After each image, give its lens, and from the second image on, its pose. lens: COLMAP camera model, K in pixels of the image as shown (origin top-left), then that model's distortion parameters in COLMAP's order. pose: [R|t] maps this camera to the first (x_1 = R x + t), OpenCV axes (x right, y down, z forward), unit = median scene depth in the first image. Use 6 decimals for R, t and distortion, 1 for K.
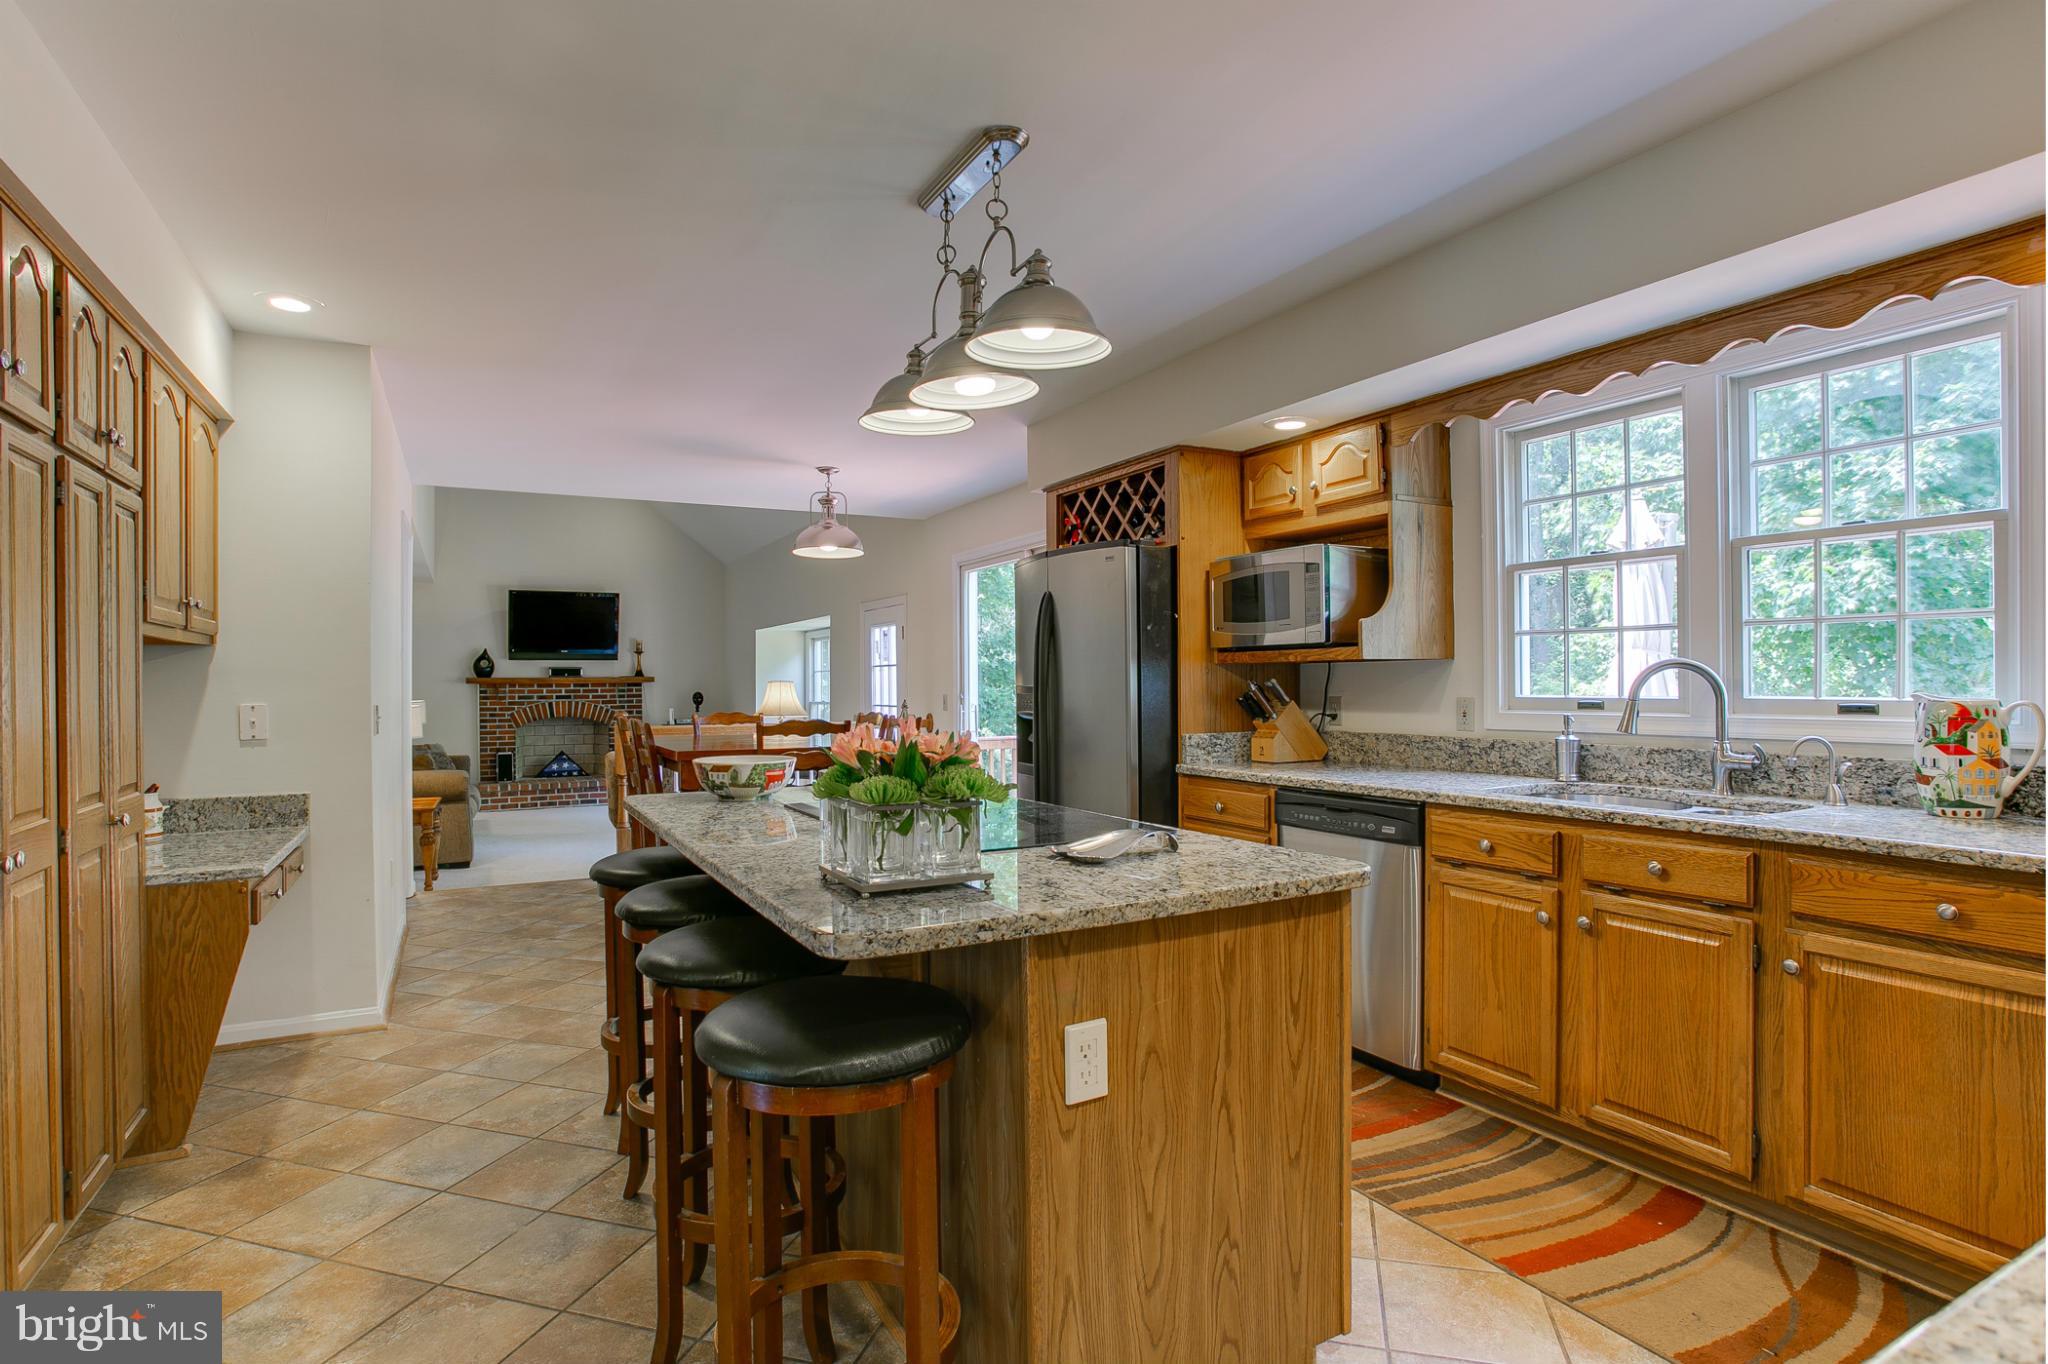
lens RADIAL K [[1031.0, 0, 1016.5], [0, 1031.0, 680.4], [0, 0, 1]] dist [-0.069031, 0.032780]
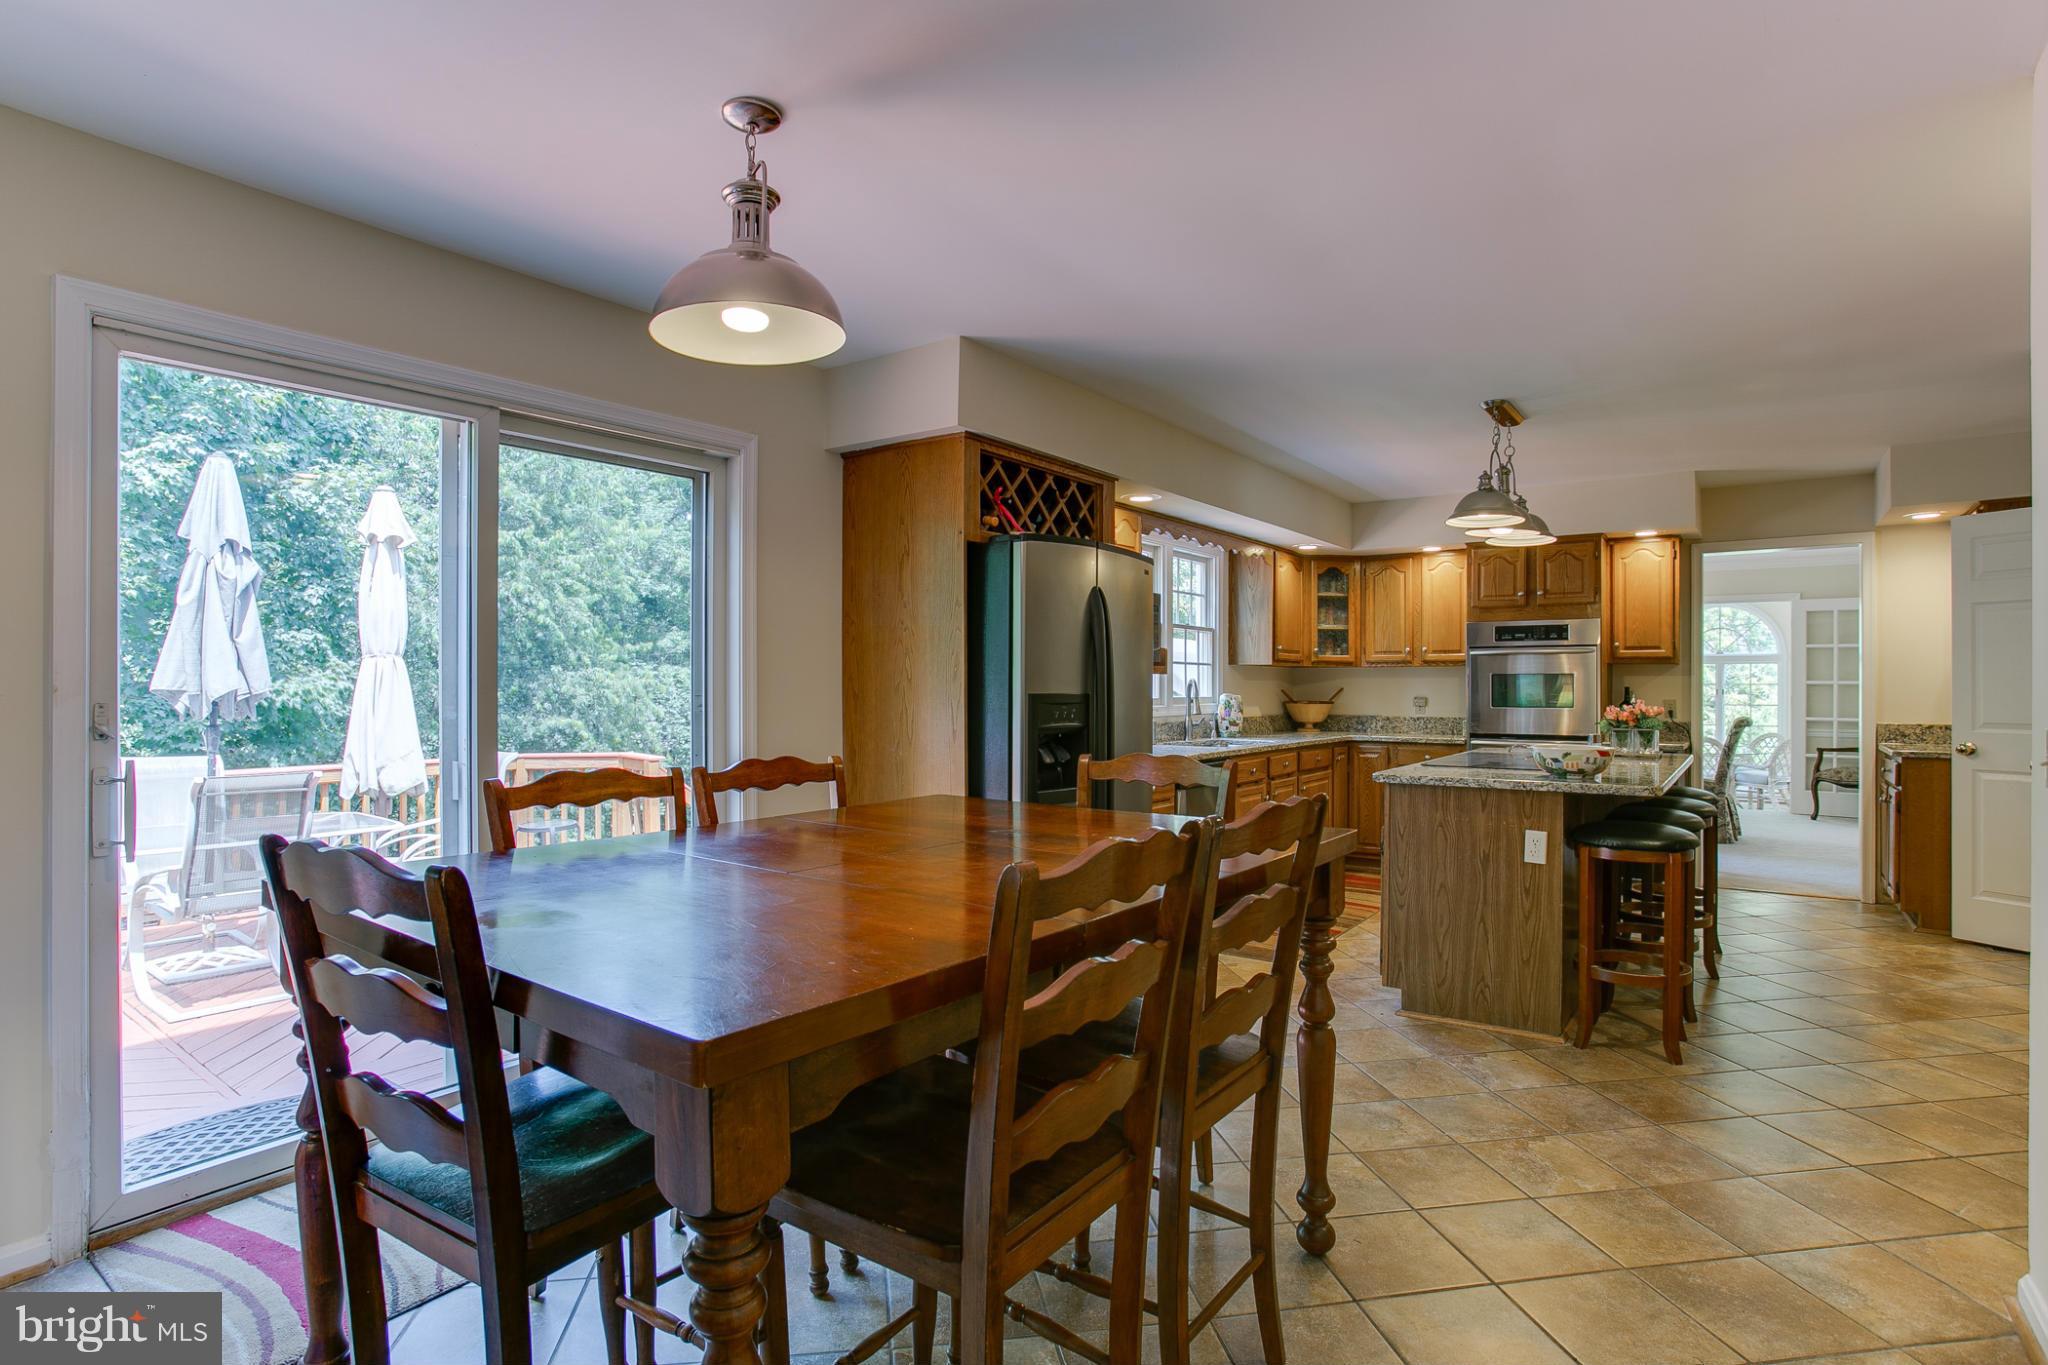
lens RADIAL K [[1031.6, 0, 1028.2], [0, 1031.6, 689.5], [0, 0, 1]] dist [-0.061249, 0.031467]
pose [[-0.429456, 0.001962, 0.903085, -1.147349], [0.001436, 0.999998, -0.001490, 0.004221], [-0.903086, 0.000657, -0.429458, 2.211756]]
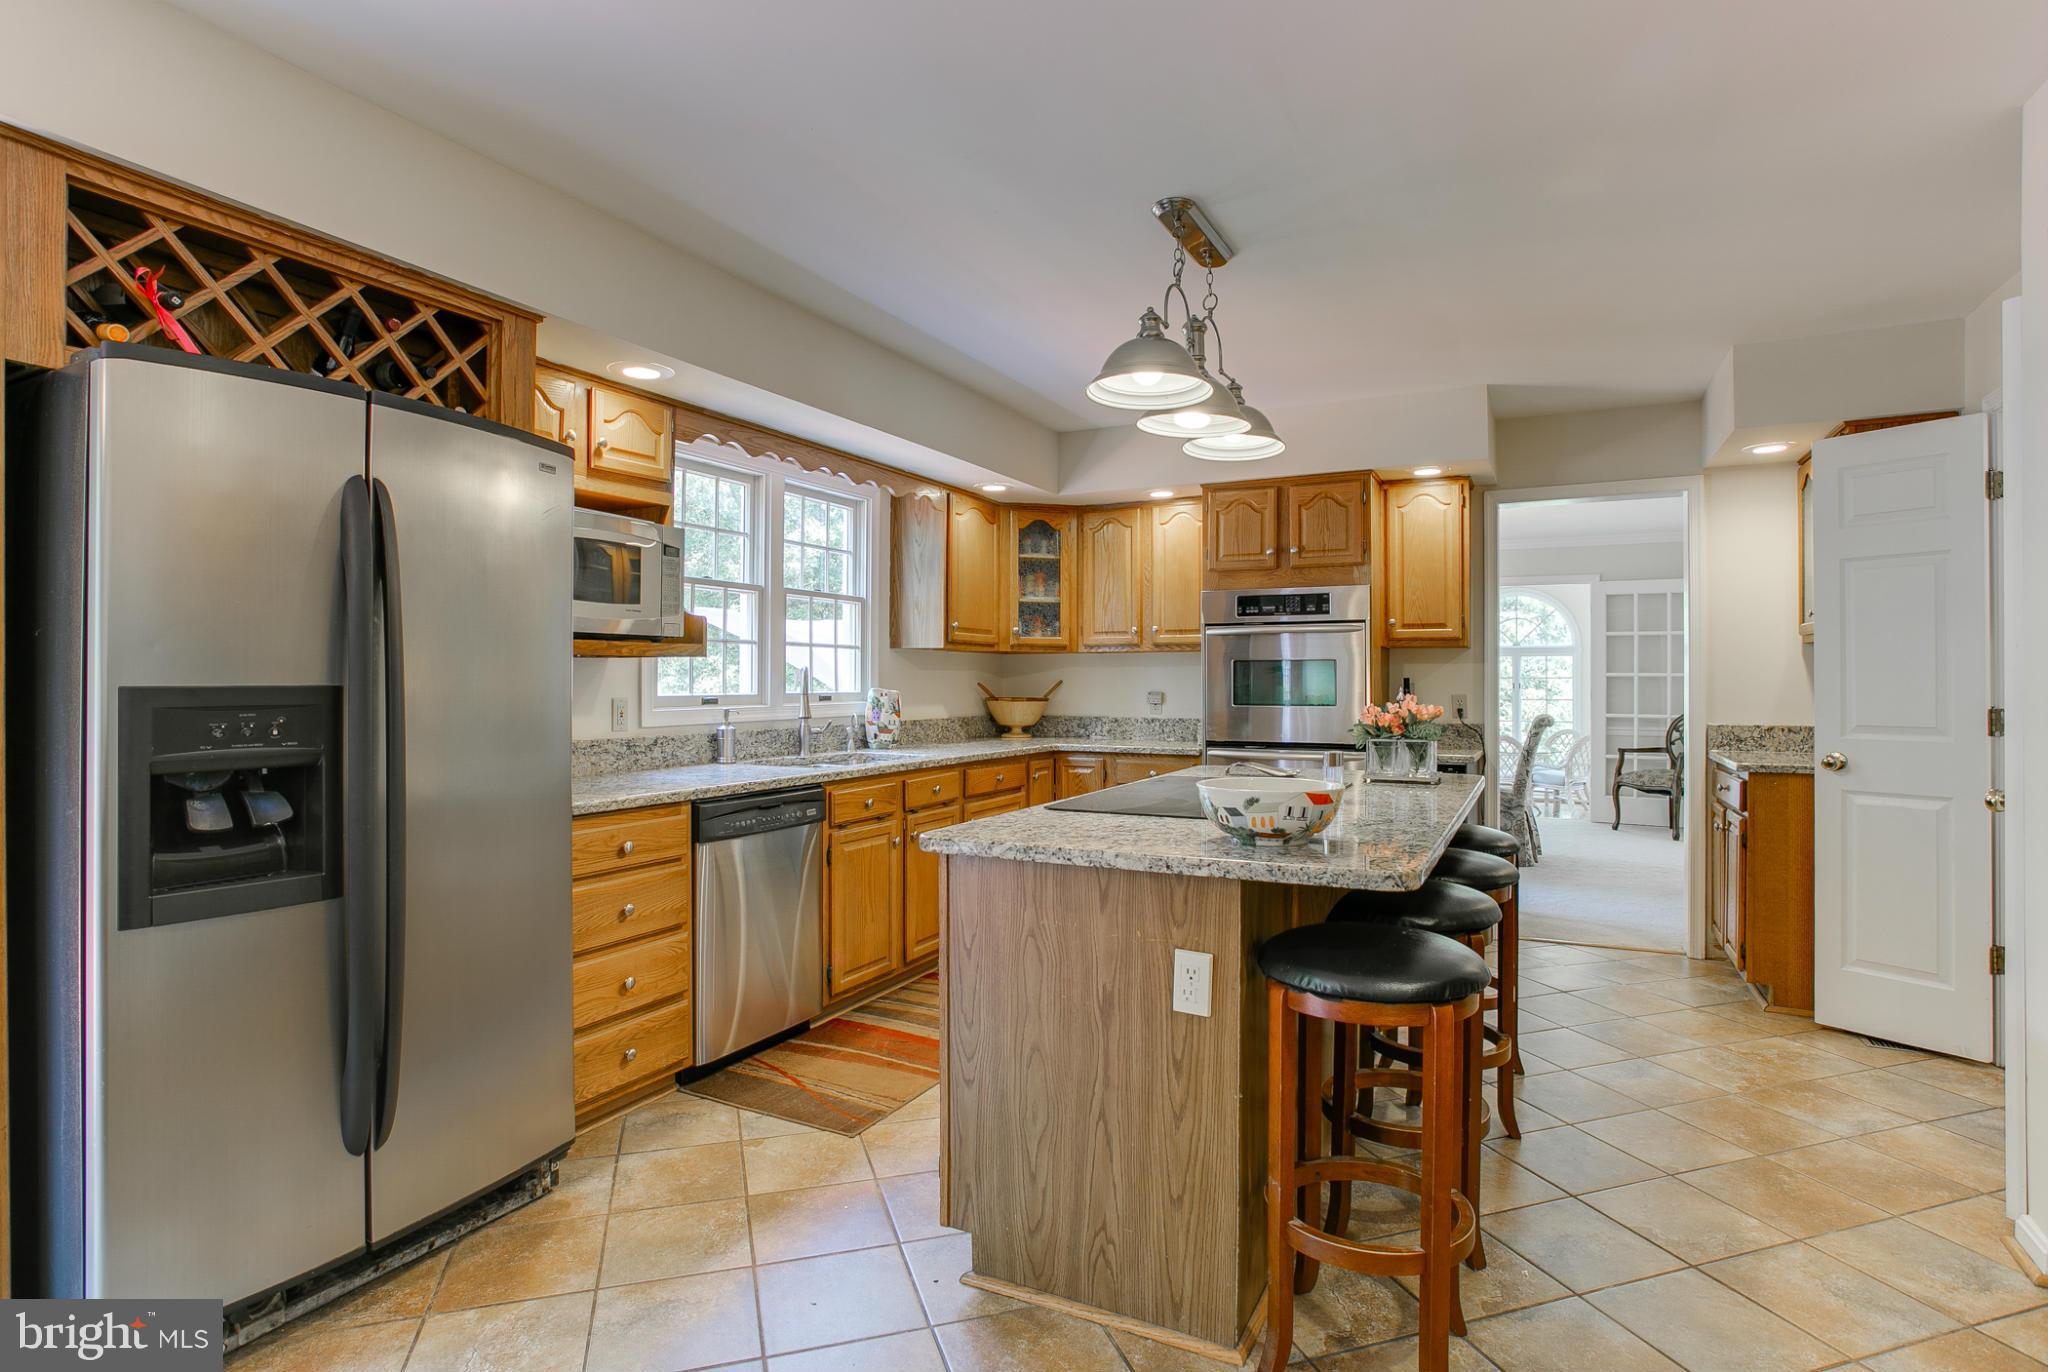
lens RADIAL K [[1031.0, 0, 1016.5], [0, 1031.0, 684.4], [0, 0, 1]] dist [-0.069031, 0.032780]
pose [[-0.555485, 0.003832, 0.831518, -0.766395], [0.003534, 0.999991, -0.002248, 0.009509], [-0.831519, 0.001689, -0.555494, 1.569651]]
